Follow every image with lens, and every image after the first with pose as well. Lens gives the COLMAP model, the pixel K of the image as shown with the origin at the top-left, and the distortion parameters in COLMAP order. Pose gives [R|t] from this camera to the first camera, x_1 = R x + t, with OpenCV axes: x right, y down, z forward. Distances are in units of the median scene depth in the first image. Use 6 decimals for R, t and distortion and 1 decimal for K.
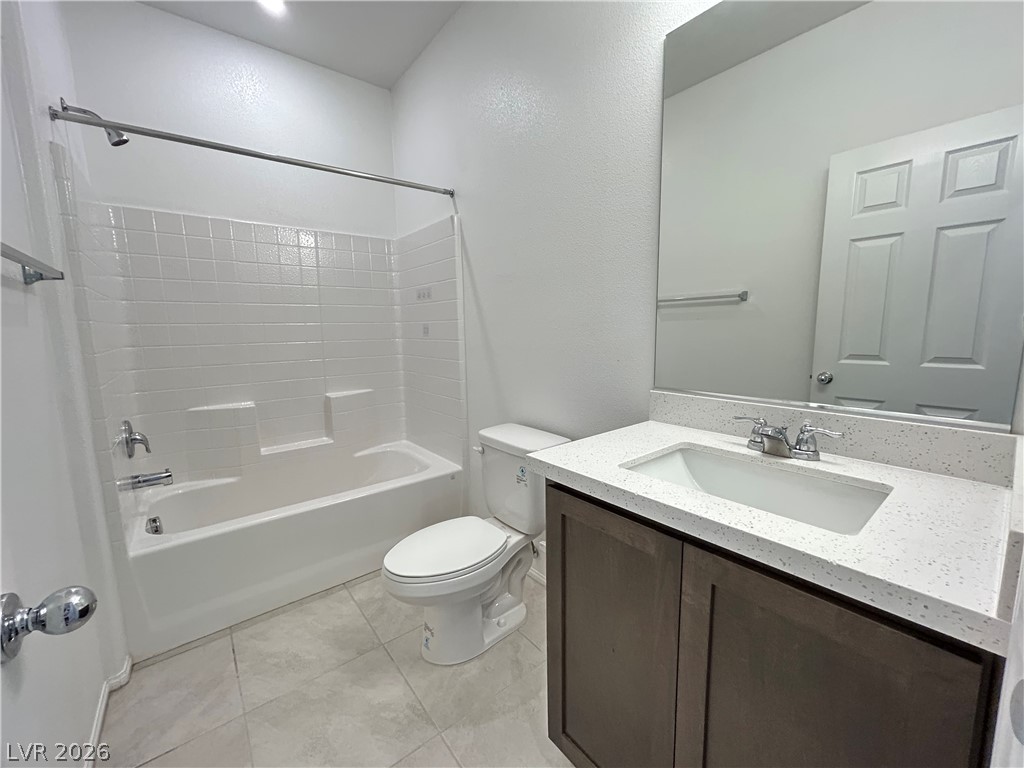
lens RADIAL K [[416.1, 0, 515.5], [0, 416.1, 383.6], [0, 0, 1]] dist [-0.001111, 0.000819]
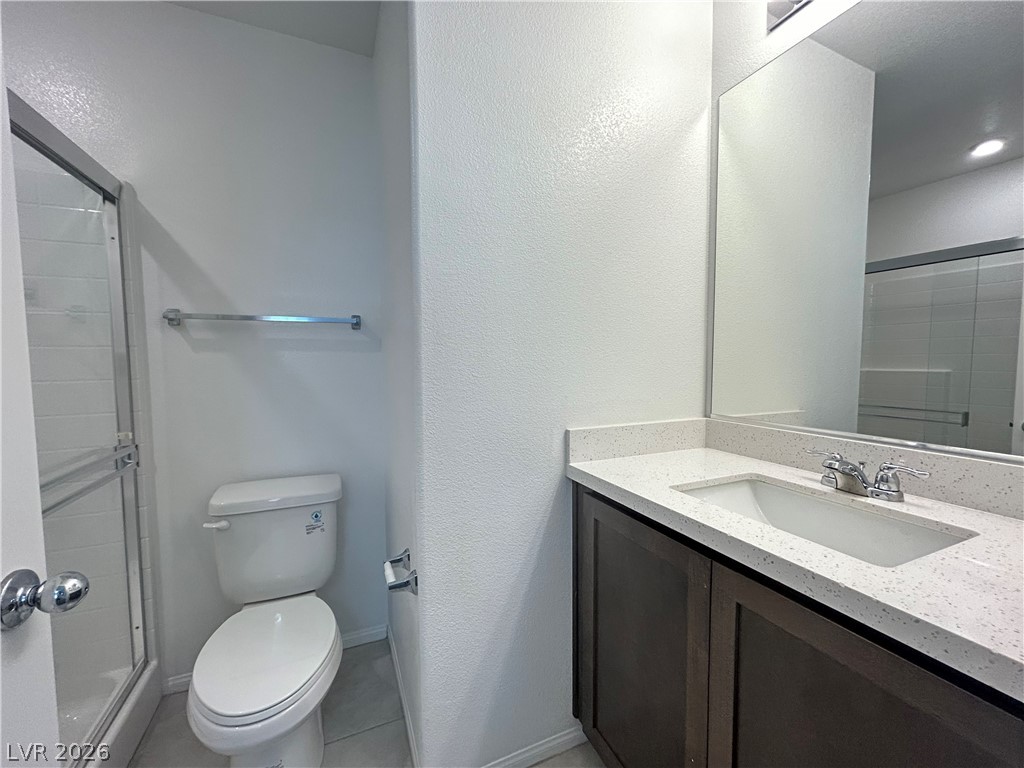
lens RADIAL K [[416.1, 0, 510.8], [0, 416.1, 381.5], [0, 0, 1]] dist [-0.001111, 0.000819]
pose [[0.965845, 0.027936, -0.257611, 0.120827], [-0.046665, 0.996669, -0.066876, 0.020853], [0.254884, 0.076613, 0.963932, -0.125509]]
